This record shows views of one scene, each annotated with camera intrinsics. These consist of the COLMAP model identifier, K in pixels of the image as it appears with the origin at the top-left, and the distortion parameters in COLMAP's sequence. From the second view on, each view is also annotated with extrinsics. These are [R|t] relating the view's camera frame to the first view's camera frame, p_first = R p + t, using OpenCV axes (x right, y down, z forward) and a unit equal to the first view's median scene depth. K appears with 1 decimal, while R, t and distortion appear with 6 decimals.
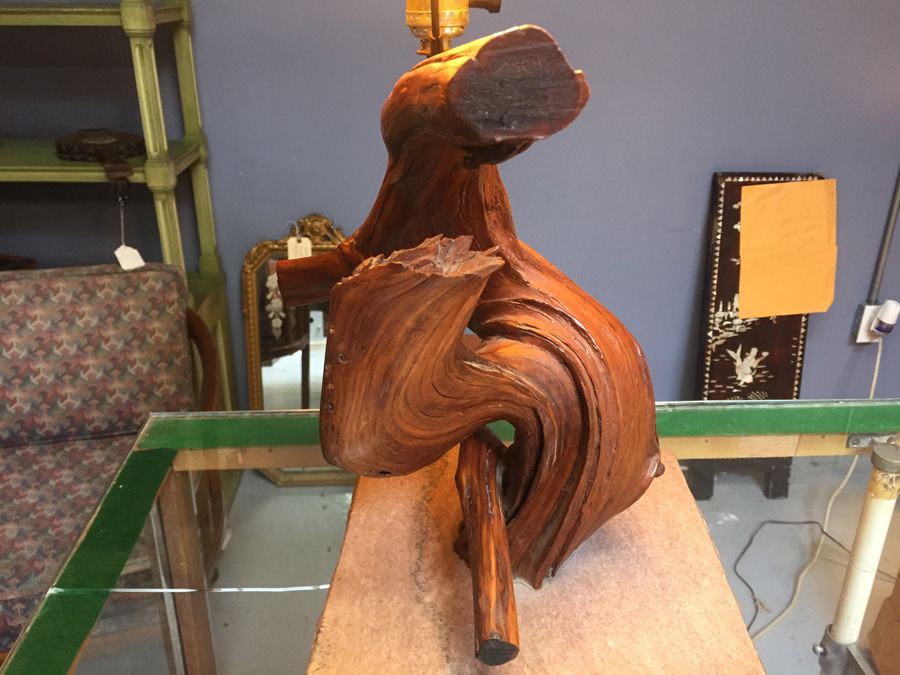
lens RADIAL K [[778.5, 0, 447.3], [0, 778.5, 335.7], [0, 0, 1]] dist [0.094282, -0.146065]
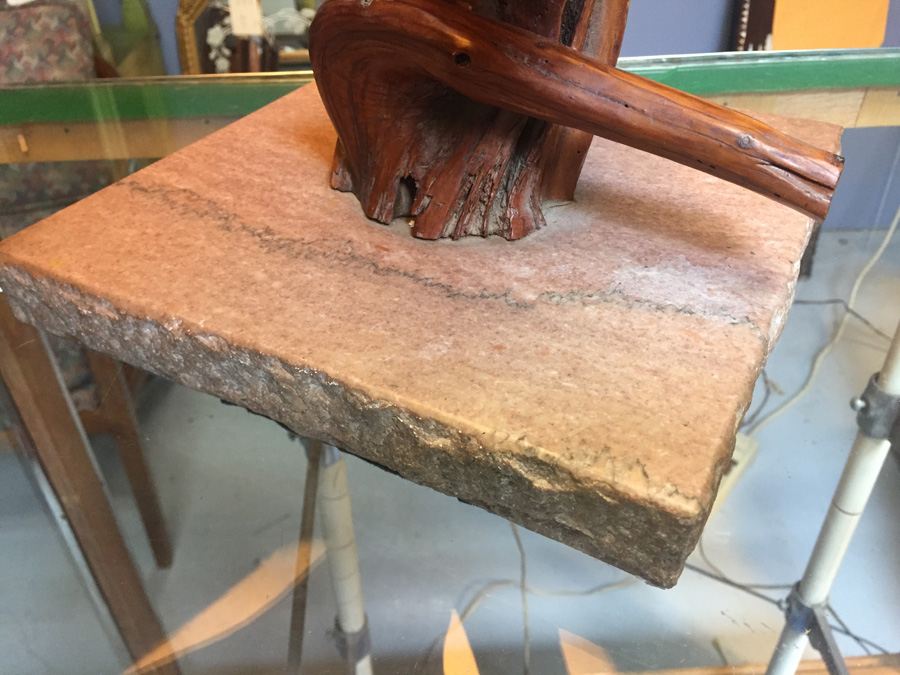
lens RADIAL K [[788.4, 0, 448.1], [0, 788.4, 335.2], [0, 0, 1]] dist [0.085152, -0.152326]
pose [[0.999546, -0.023941, -0.018316, 0.046545], [0.027473, 0.973588, 0.226652, 0.074641], [0.012406, -0.227053, 0.973803, 0.133263]]
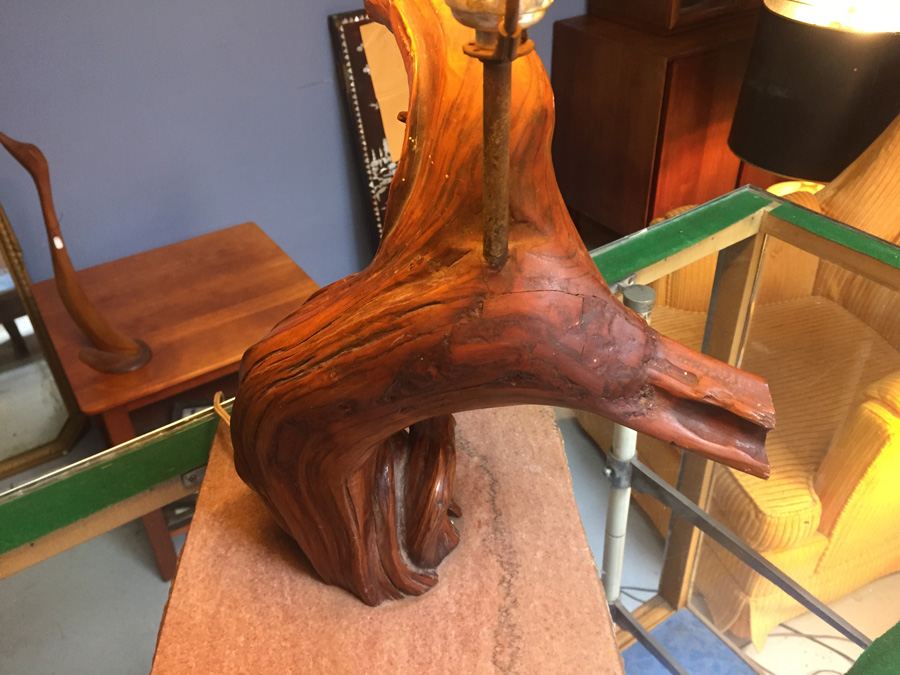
lens RADIAL K [[780.3, 0, 446.9], [0, 780.3, 335.6], [0, 0, 1]] dist [0.097782, -0.158622]
pose [[0.858216, -0.335014, 0.388885, -0.048319], [0.253855, 0.935516, 0.245700, -0.058703], [-0.446121, -0.112143, 0.887919, 0.064447]]
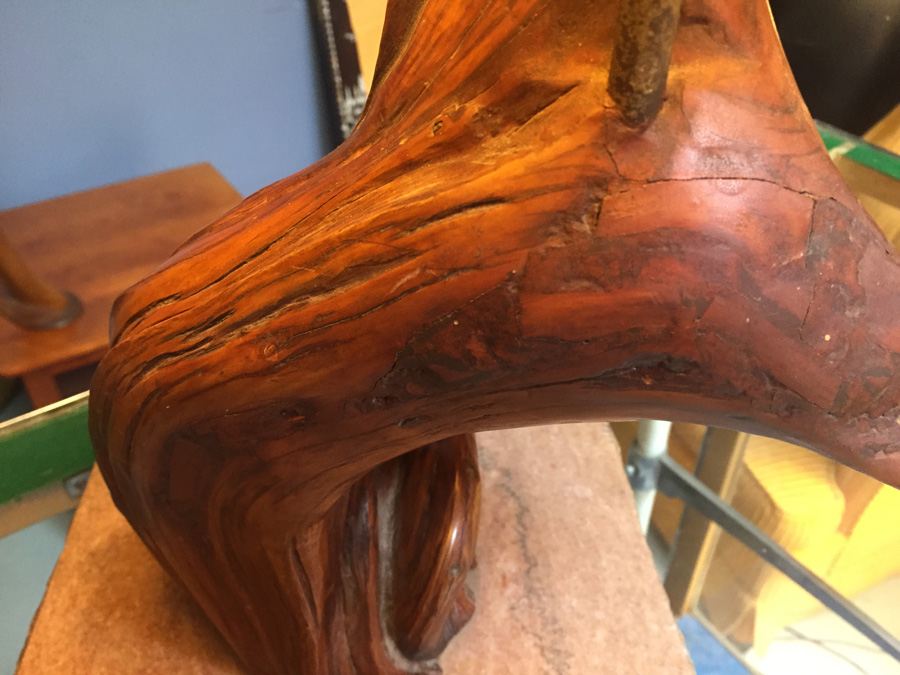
lens RADIAL K [[791.1, 0, 447.6], [0, 791.1, 335.7], [0, 0, 1]] dist [0.090027, -0.166772]
pose [[0.852663, -0.325543, 0.408640, -0.017907], [0.214456, 0.931298, 0.294436, -0.031998], [-0.476417, -0.163419, 0.863898, 0.163740]]
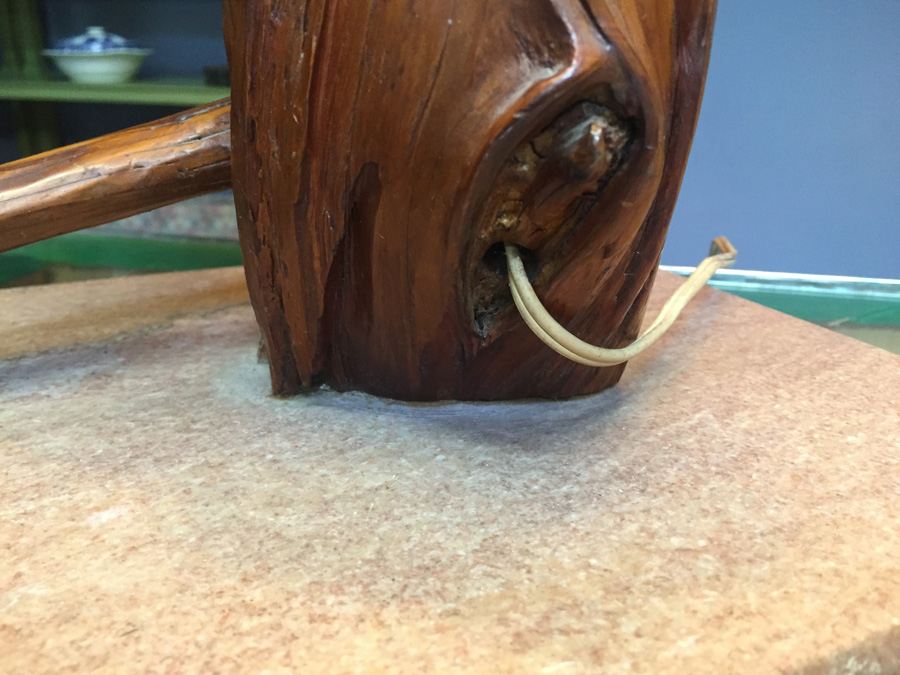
lens RADIAL K [[791.1, 0, 447.6], [0, 791.1, 335.7], [0, 0, 1]] dist [0.090027, -0.166772]
pose [[0.960660, 0.096087, -0.260576, 0.057649], [-0.111107, 0.992856, -0.043501, 0.083029], [0.254535, 0.070742, 0.964473, 0.200448]]
